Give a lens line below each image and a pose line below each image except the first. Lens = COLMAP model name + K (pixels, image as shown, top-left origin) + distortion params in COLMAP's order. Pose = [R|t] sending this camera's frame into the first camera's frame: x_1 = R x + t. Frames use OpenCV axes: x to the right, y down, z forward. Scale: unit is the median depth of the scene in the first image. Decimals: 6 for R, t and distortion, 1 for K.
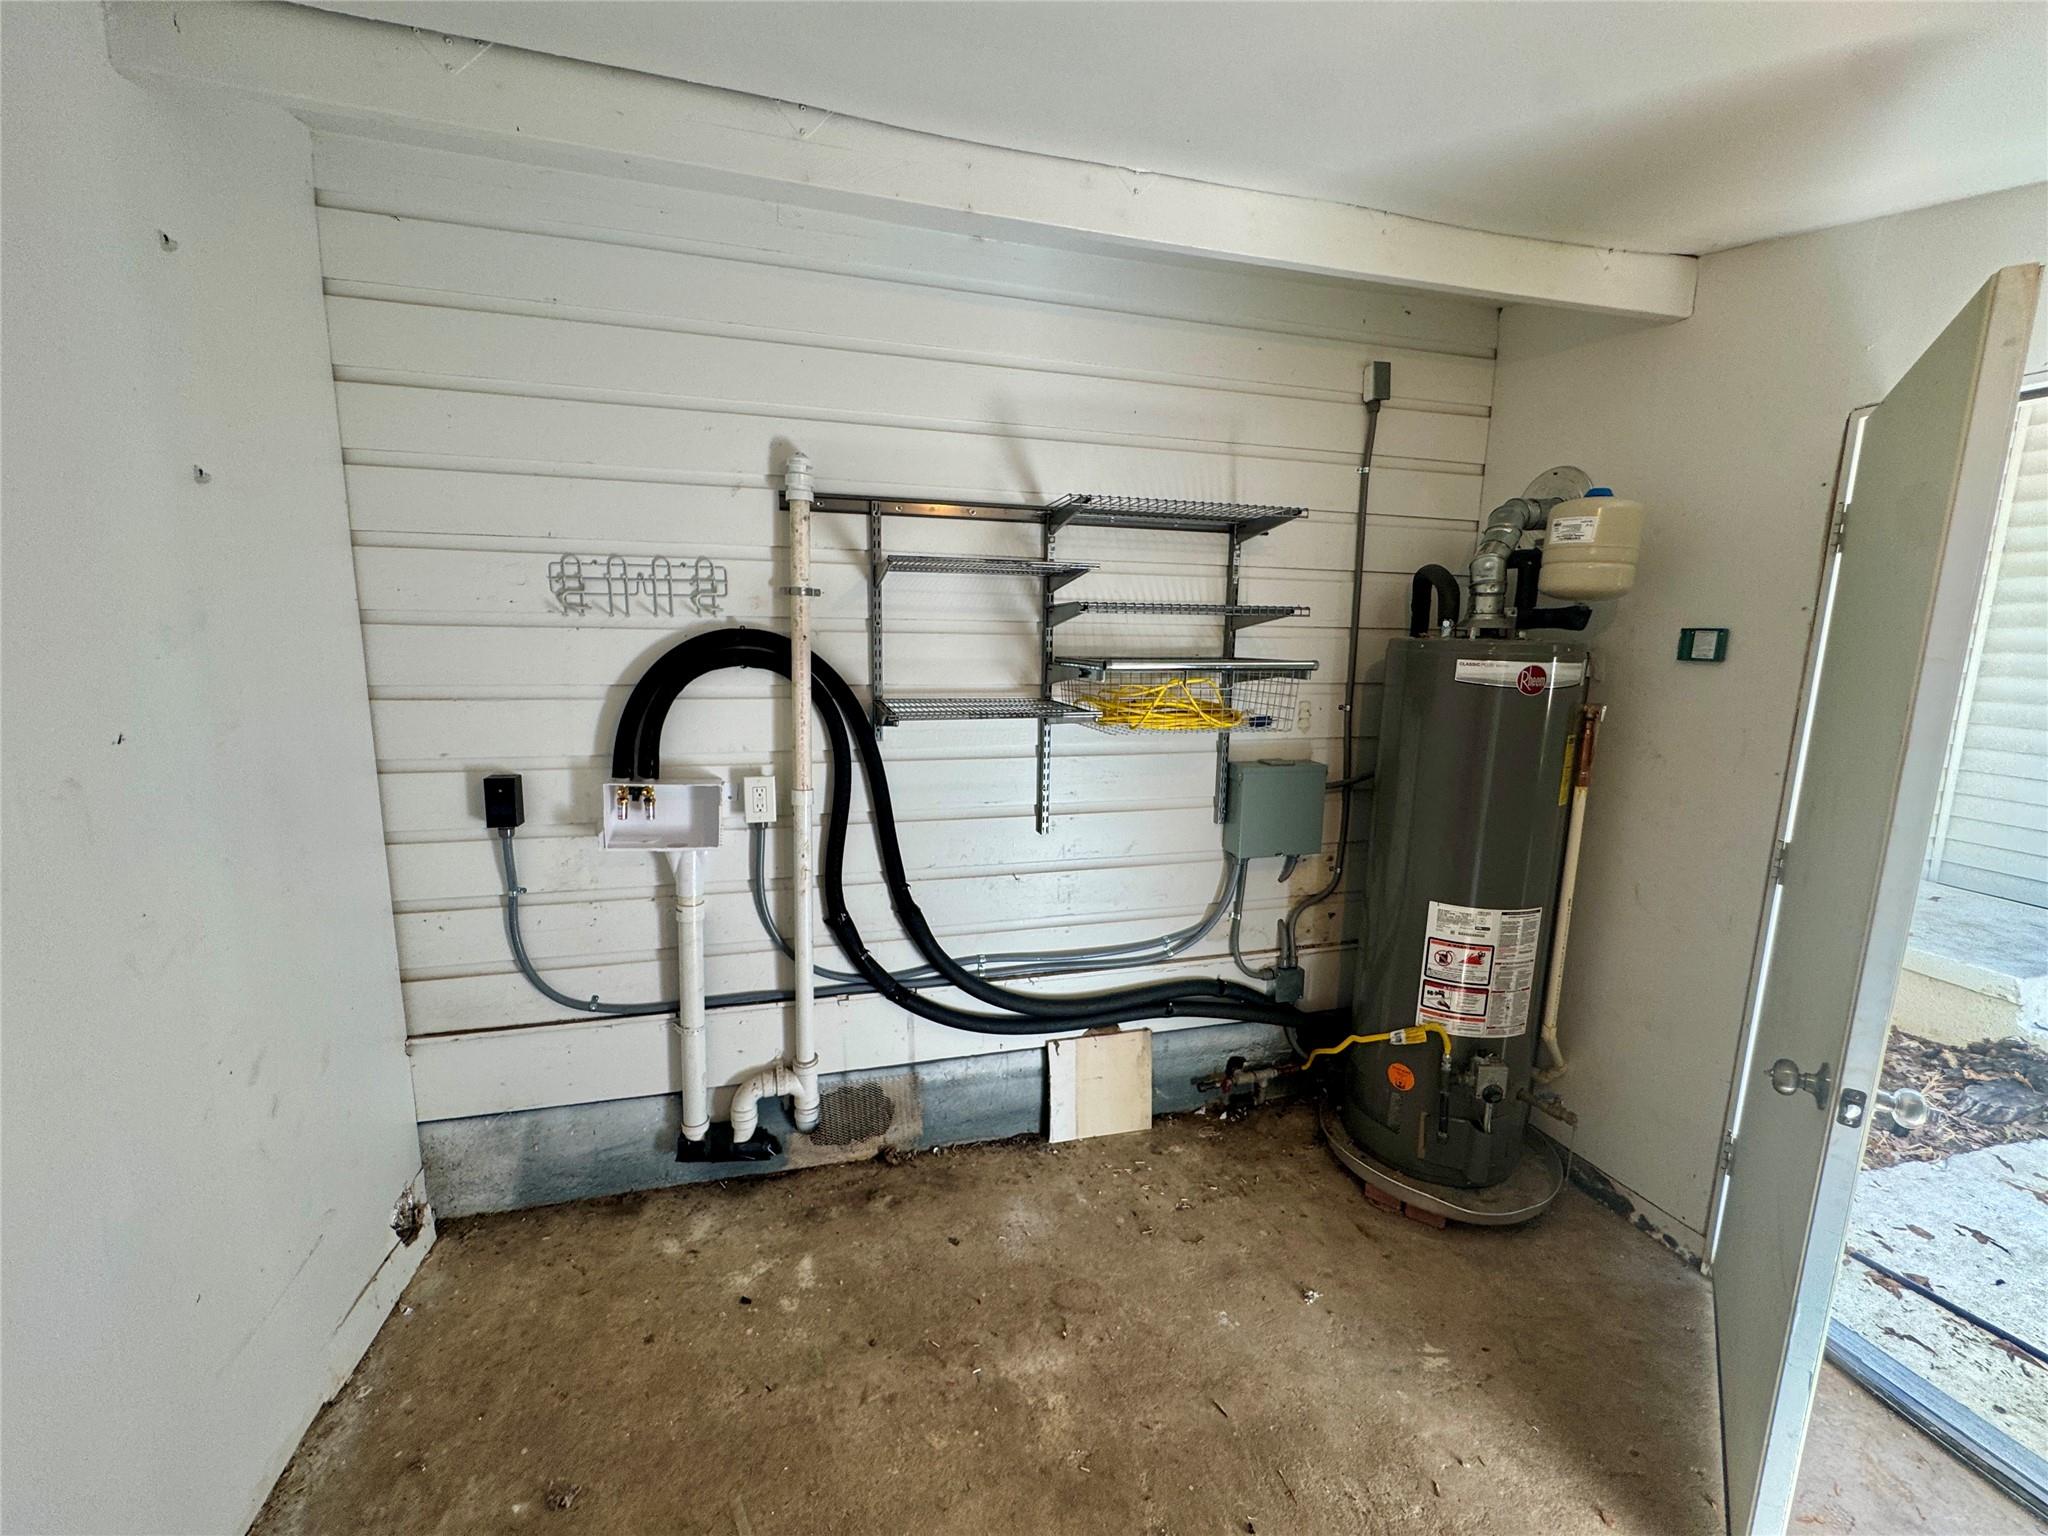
lens RADIAL K [[817.7, 0, 1025.2], [0, 817.7, 763.4], [0, 0, 1]] dist [-0.002444, -0.000137]
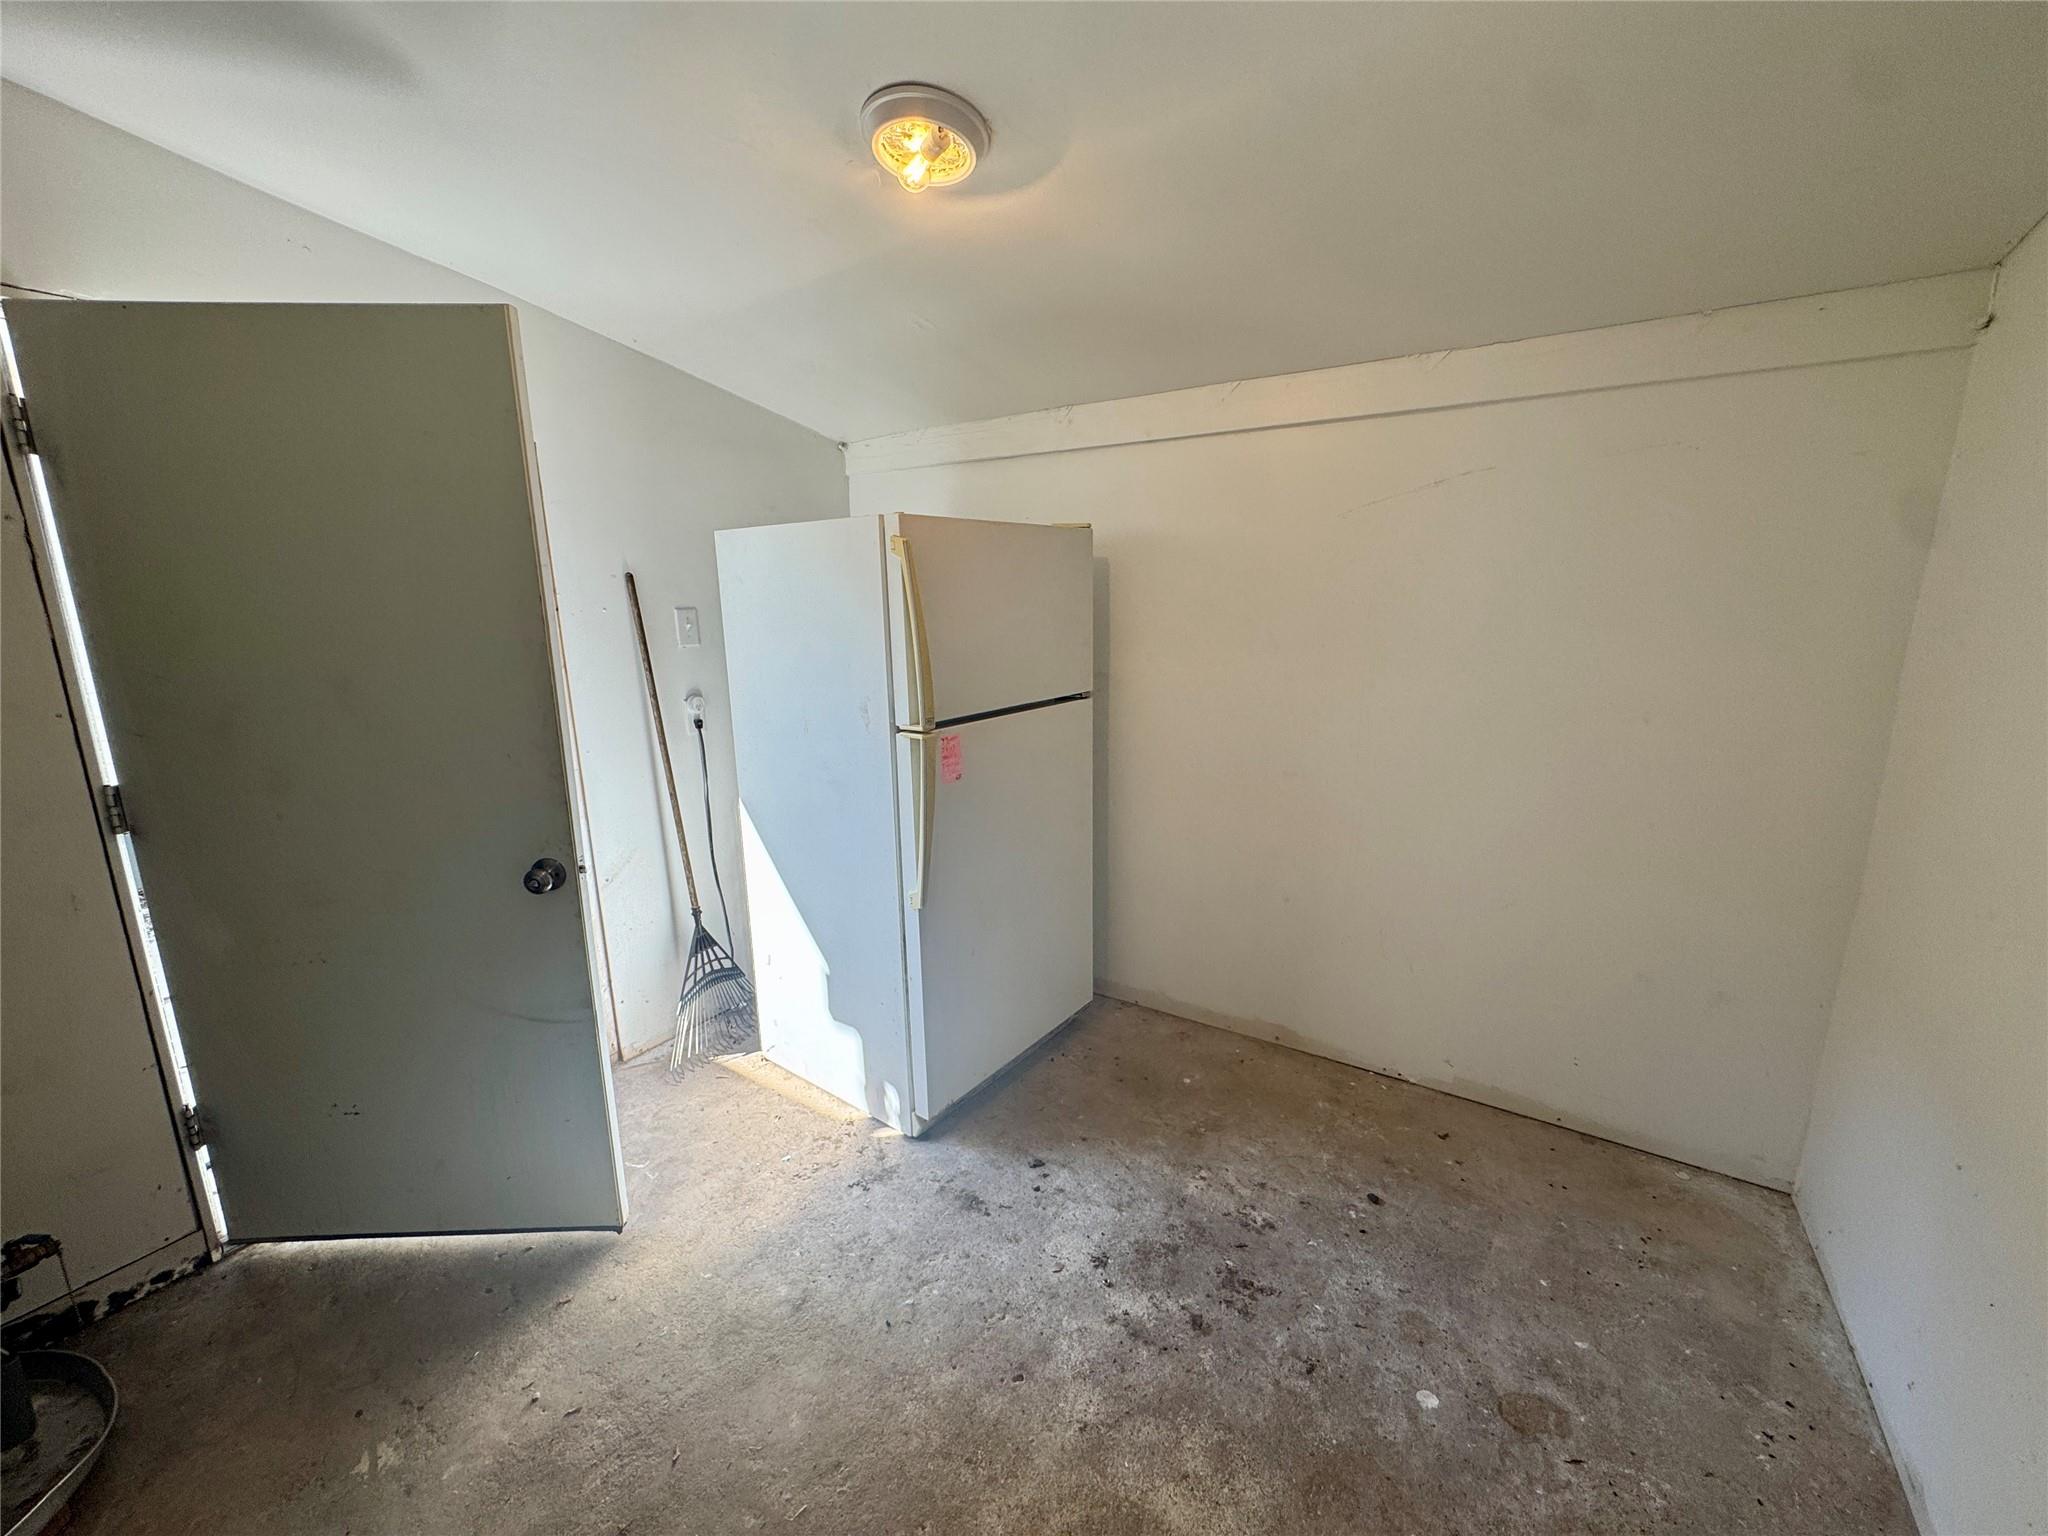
lens RADIAL K [[817.7, 0, 1025.2], [0, 817.7, 763.4], [0, 0, 1]] dist [-0.002444, -0.000137]
pose [[-0.655189, -0.164605, 0.737315, -0.385155], [0.118868, 0.941355, 0.315785, -0.091215], [-0.746055, 0.294542, -0.597199, 0.782770]]
